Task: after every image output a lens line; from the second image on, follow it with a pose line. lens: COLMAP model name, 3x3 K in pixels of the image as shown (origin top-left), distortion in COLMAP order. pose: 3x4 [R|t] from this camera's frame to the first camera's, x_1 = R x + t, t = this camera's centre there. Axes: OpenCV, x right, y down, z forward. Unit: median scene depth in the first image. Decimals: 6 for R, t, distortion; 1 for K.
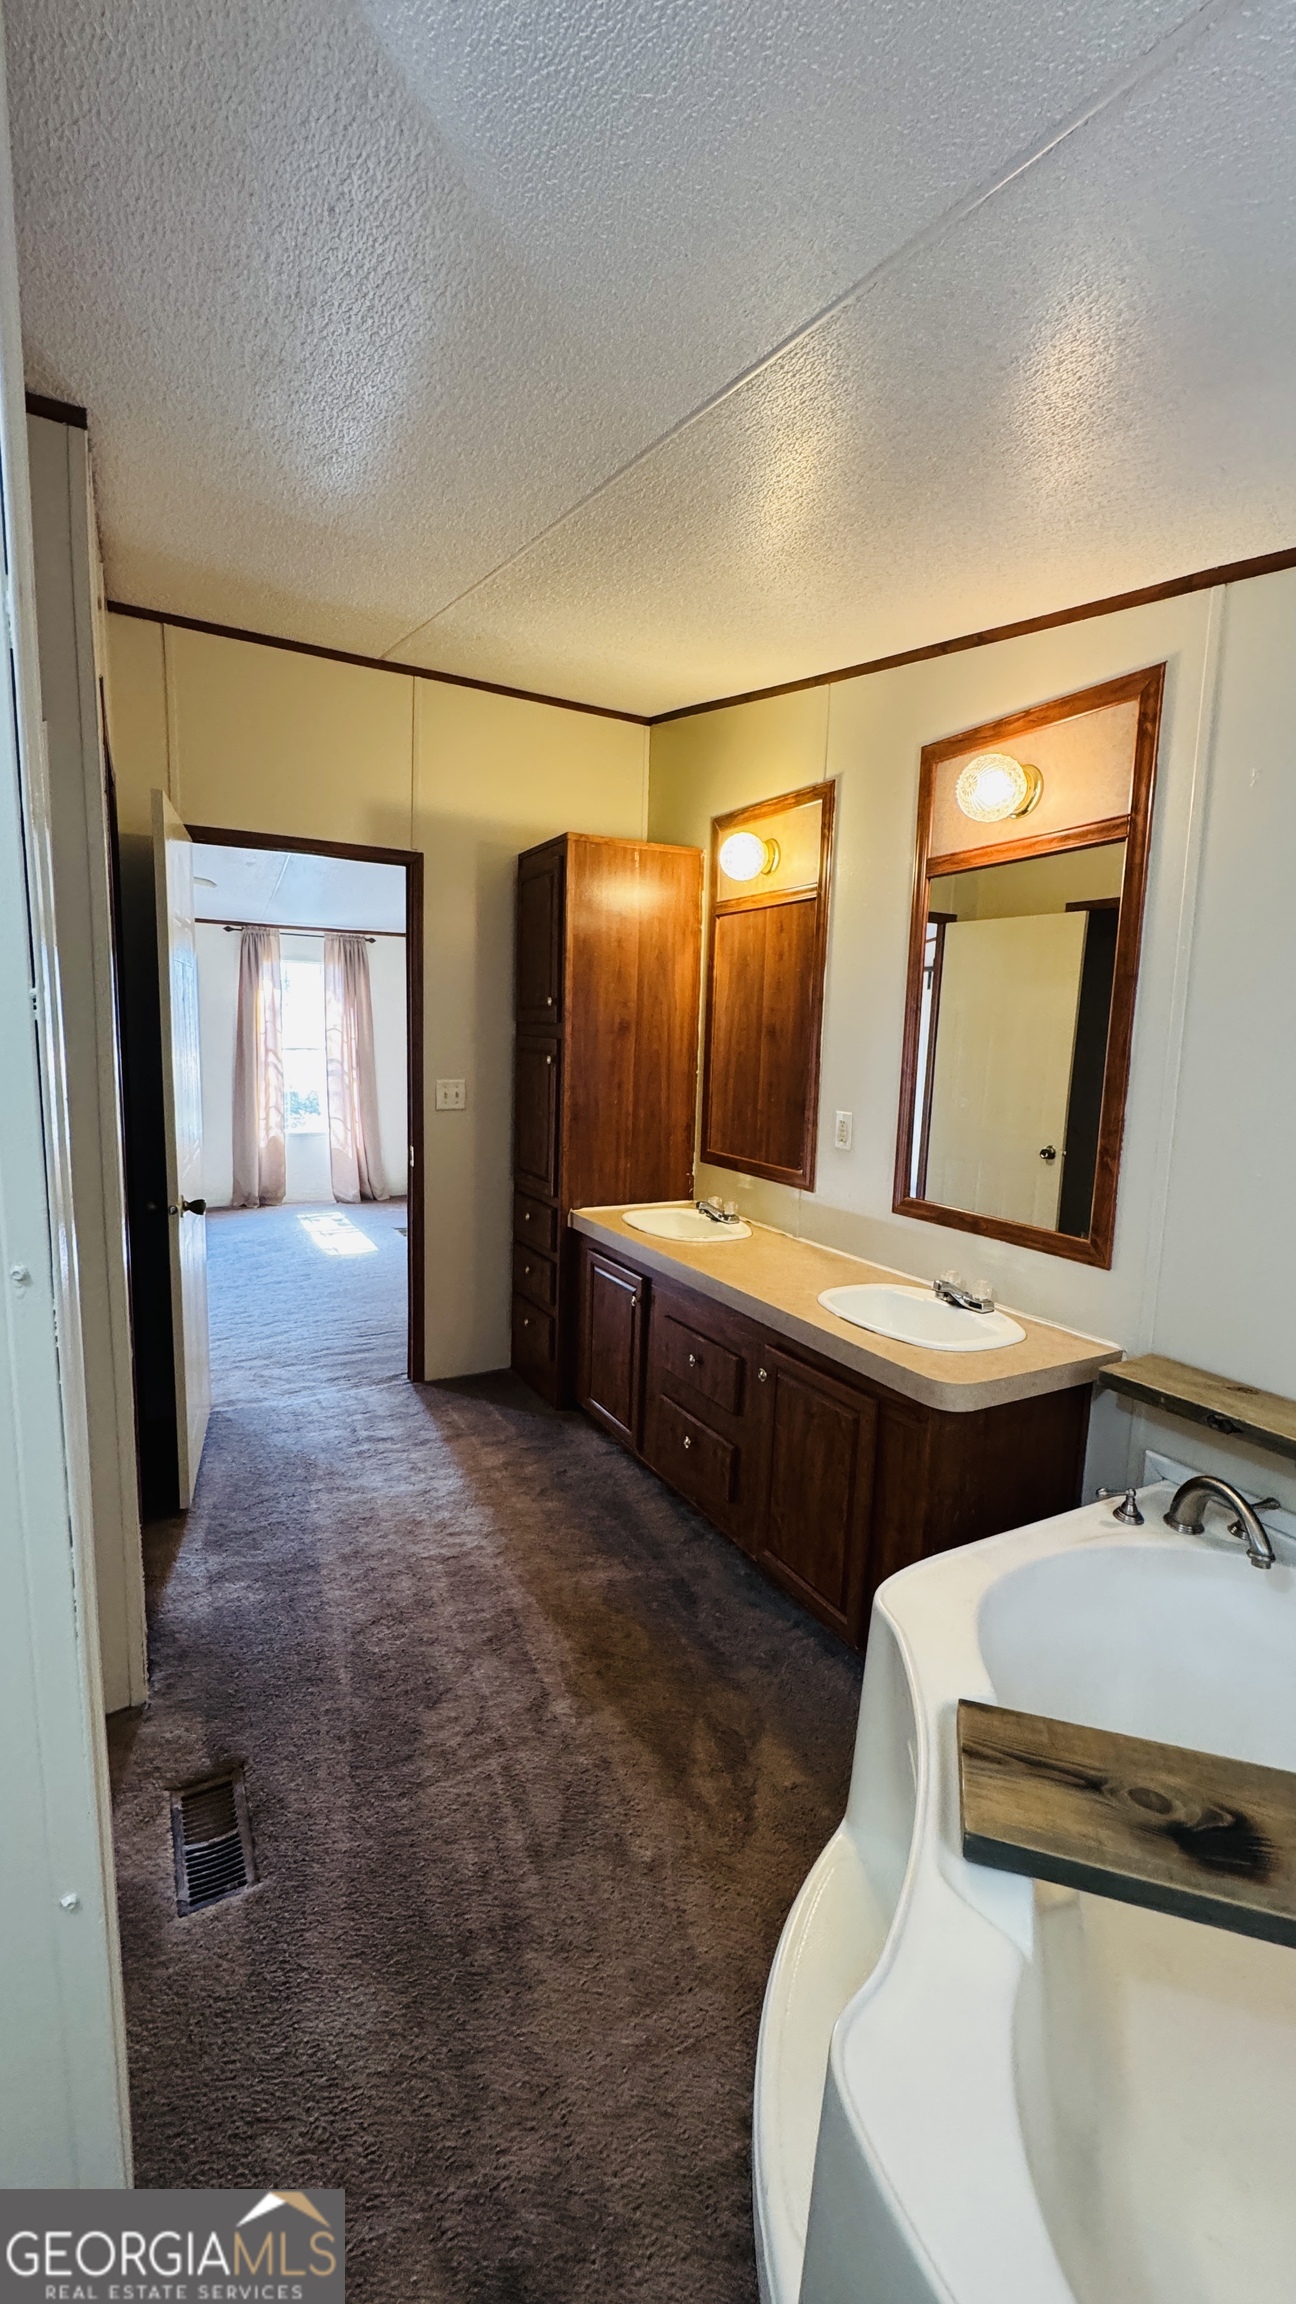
lens RADIAL K [[914.7, 0, 648.0], [0, 914.7, 1152.0], [0, 0, 1]] dist [-0.009048, -0.000128]
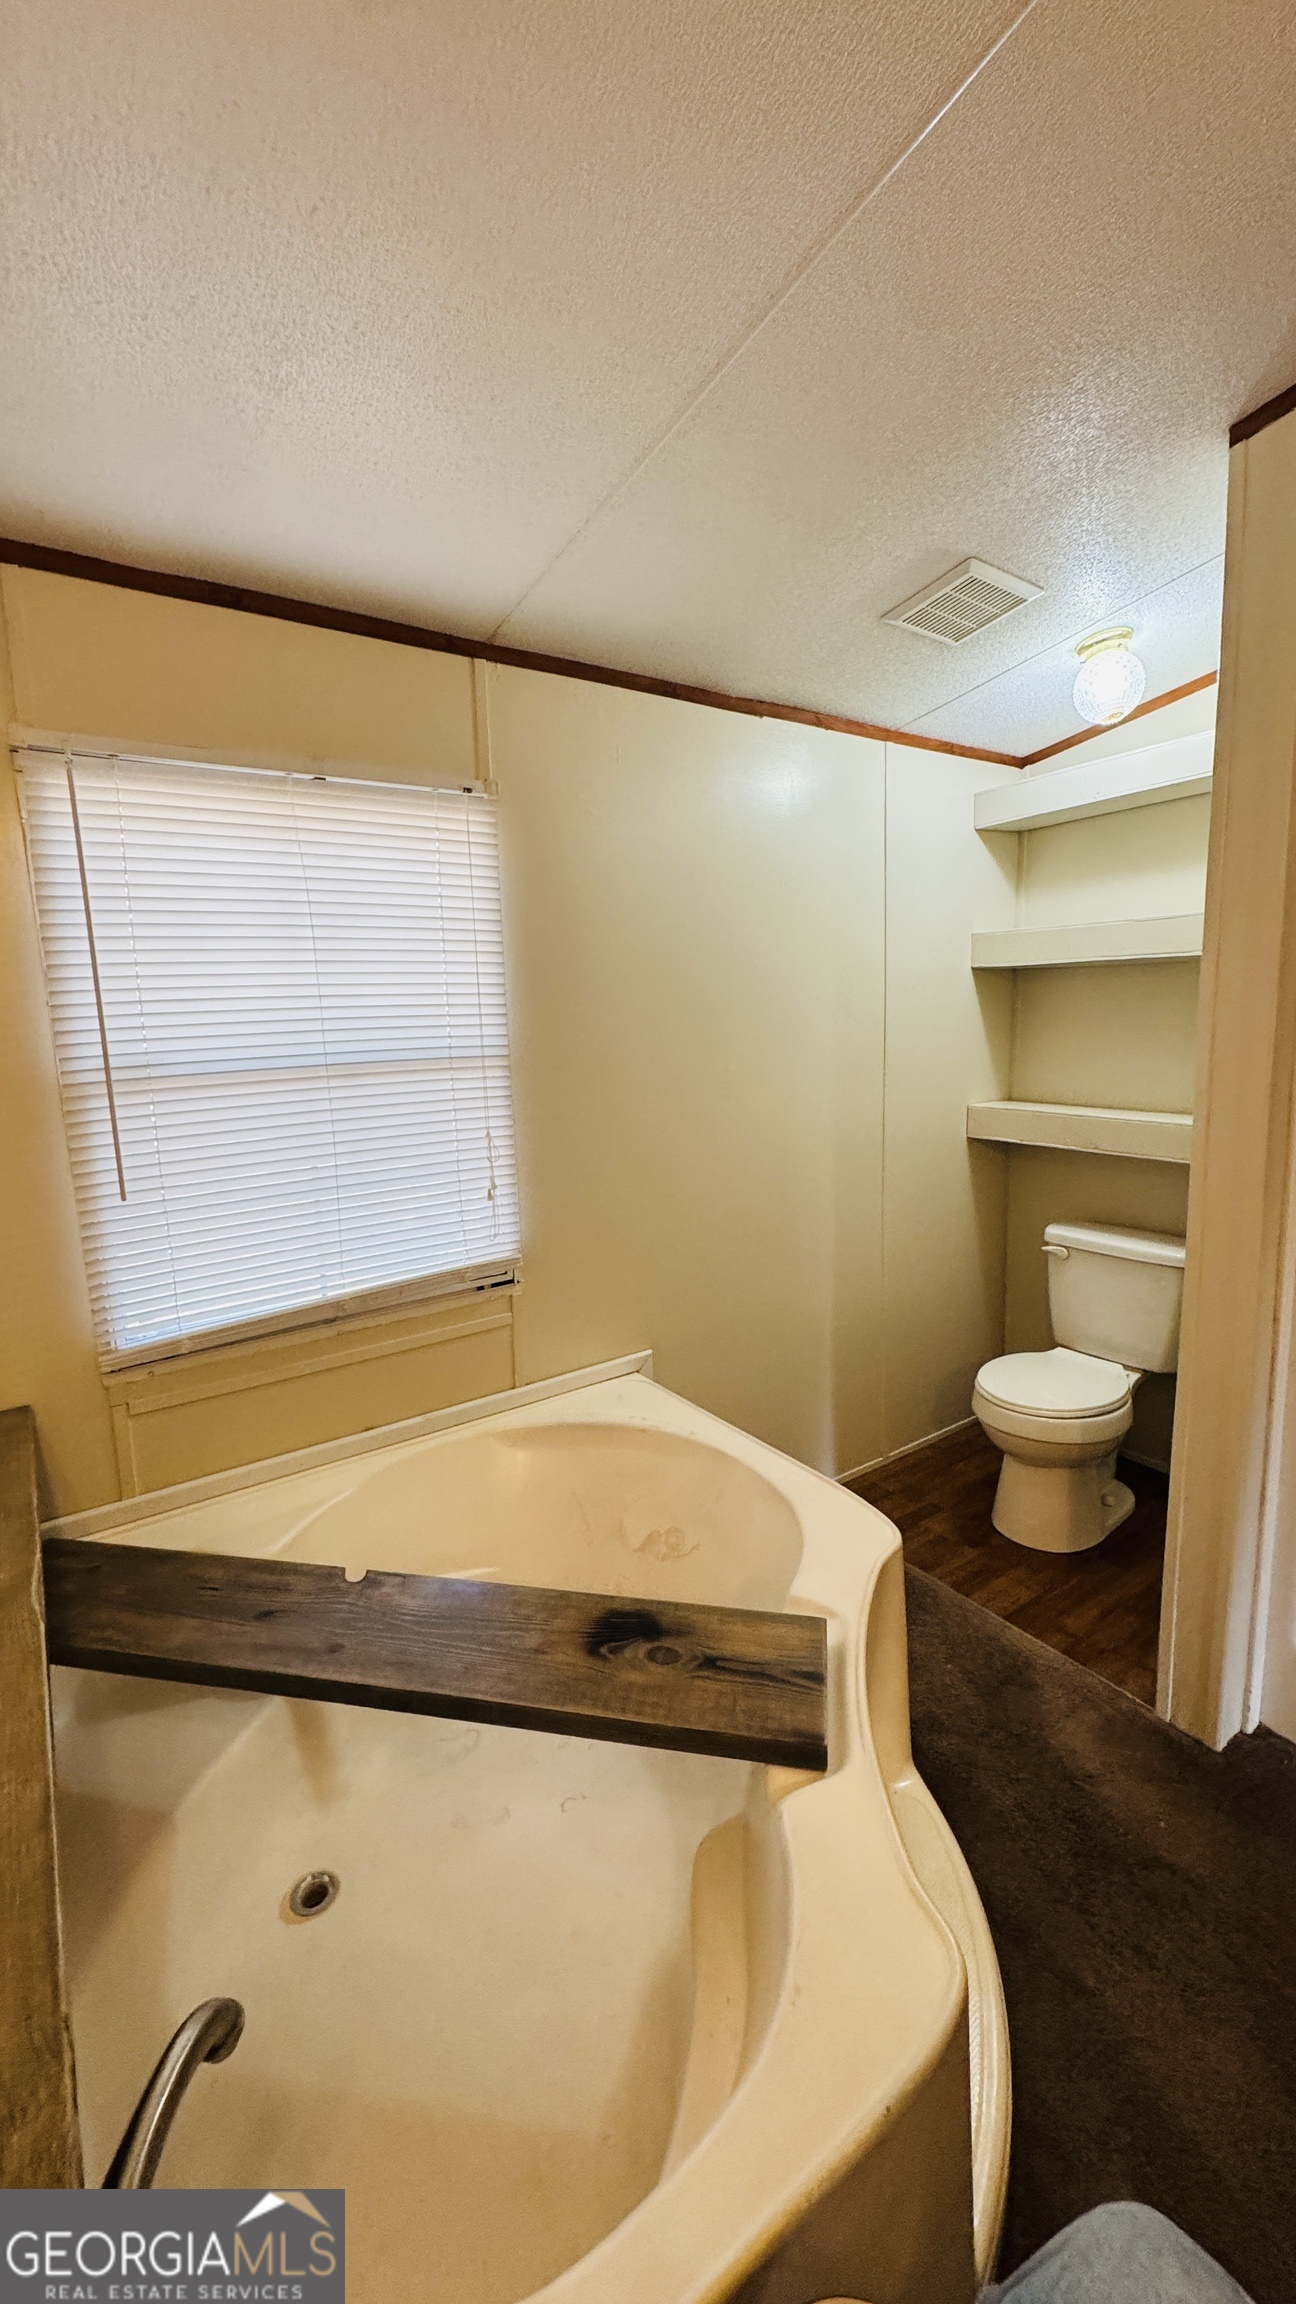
lens RADIAL K [[914.7, 0, 648.0], [0, 914.7, 1152.0], [0, 0, 1]] dist [-0.009048, -0.000128]
pose [[-0.993814, 0.018252, -0.109543, 0.643590], [-0.014134, 0.957592, 0.287782, -0.205218], [0.110150, 0.287550, -0.951411, 1.784875]]
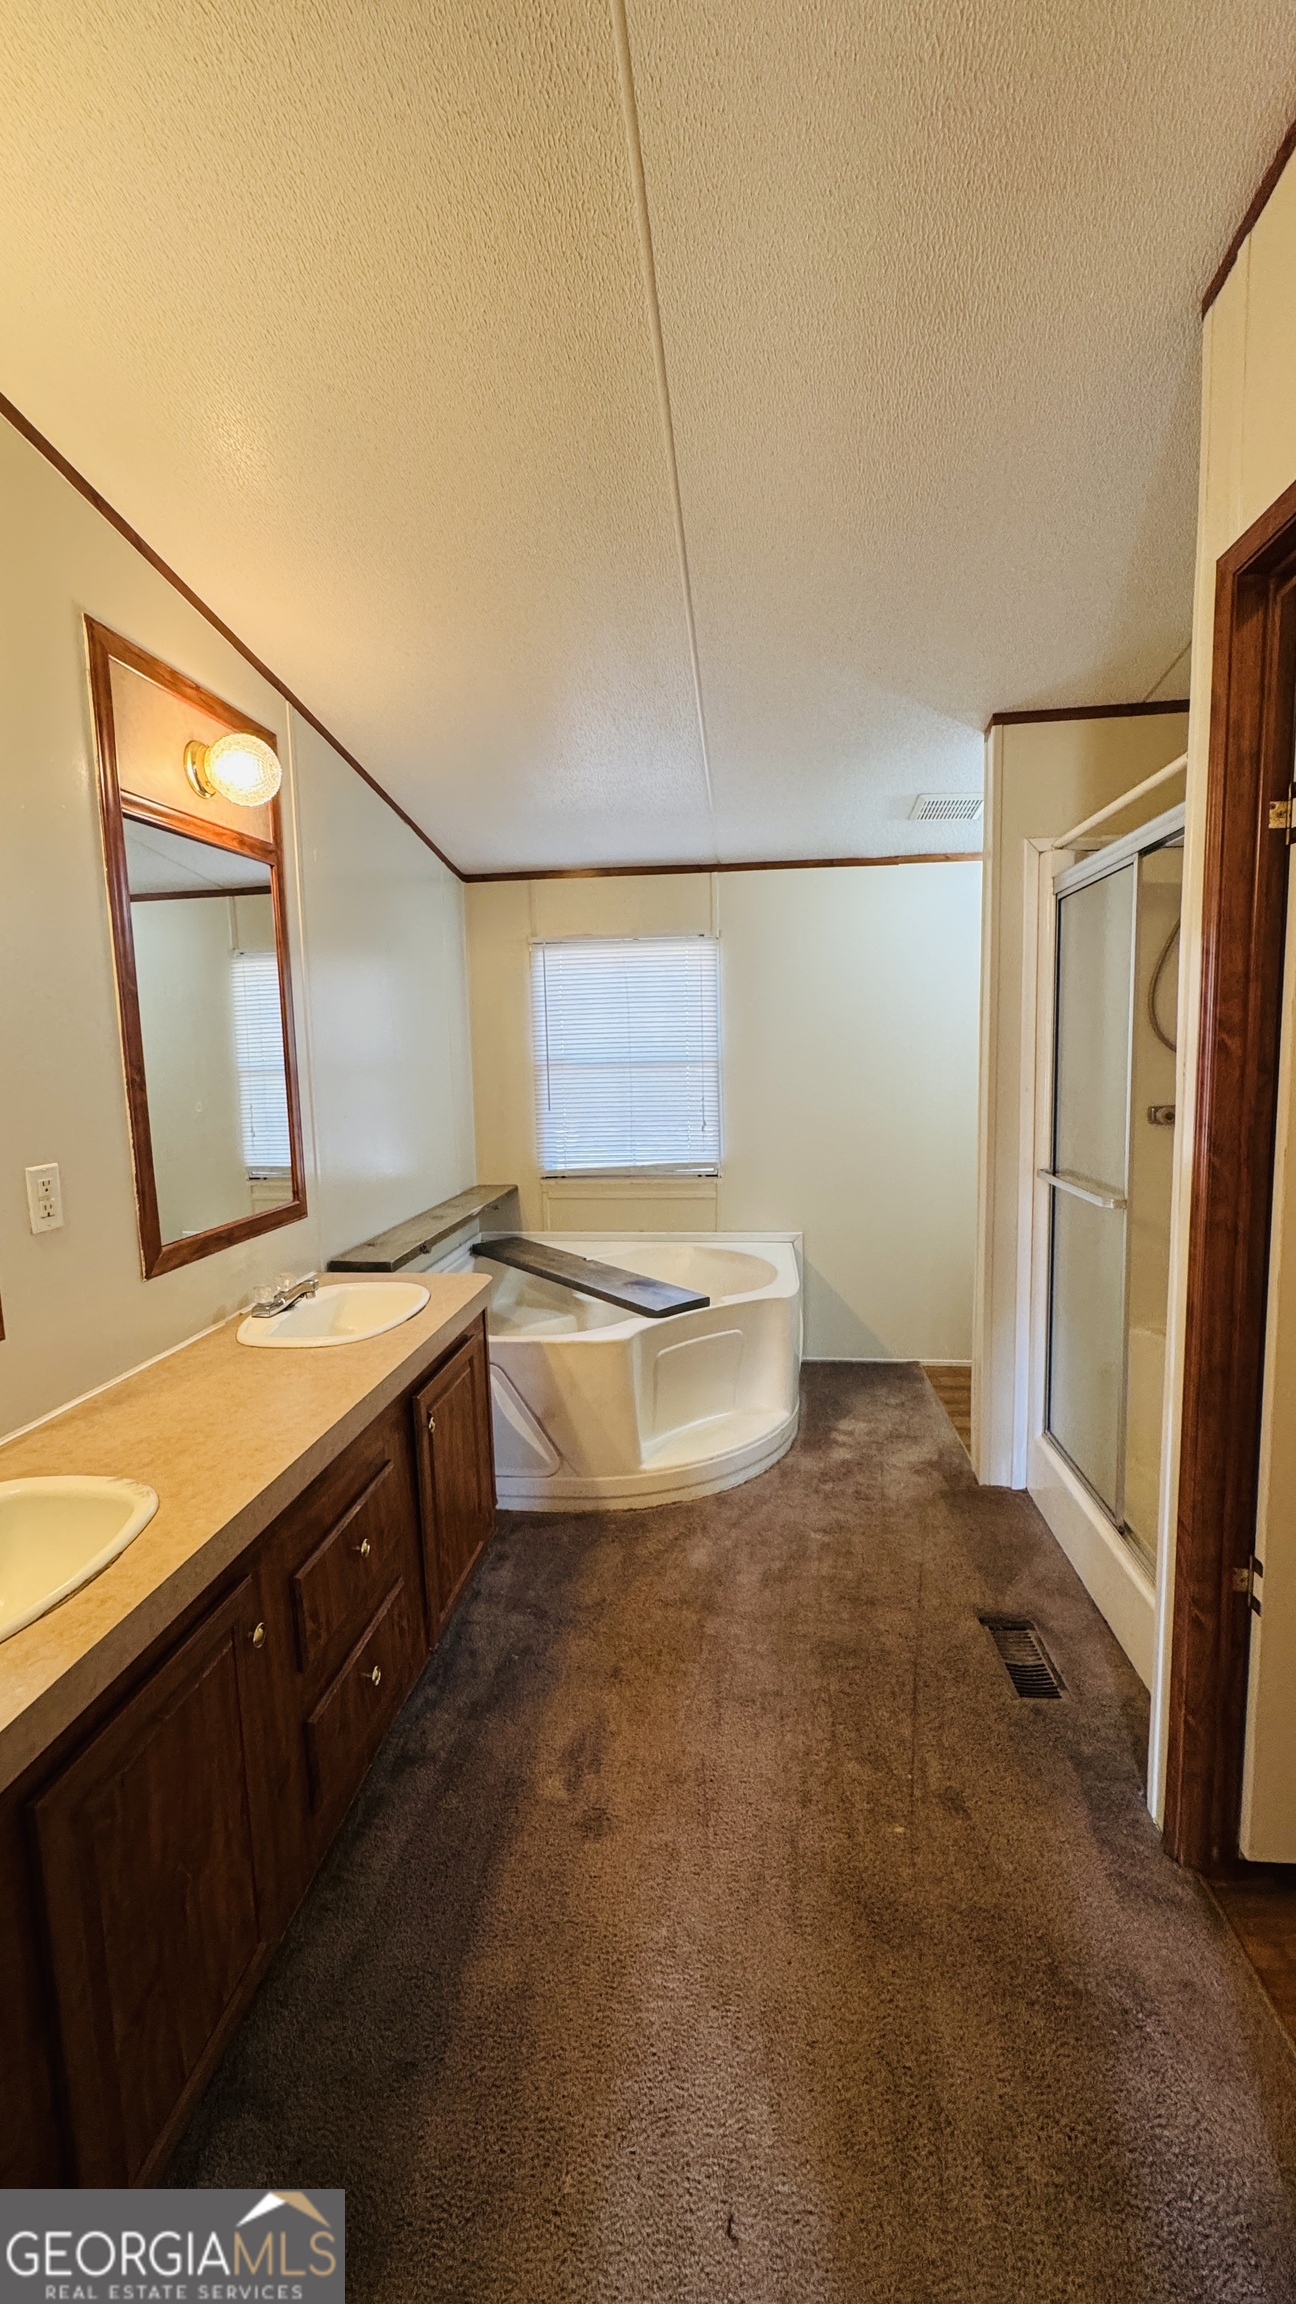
lens RADIAL K [[914.7, 0, 648.0], [0, 914.7, 1152.0], [0, 0, 1]] dist [-0.009048, -0.000128]
pose [[-0.819037, -0.073360, 0.569031, -1.014955], [0.078099, 0.968305, 0.237246, -0.382095], [-0.568400, 0.238754, -0.787349, 2.994738]]
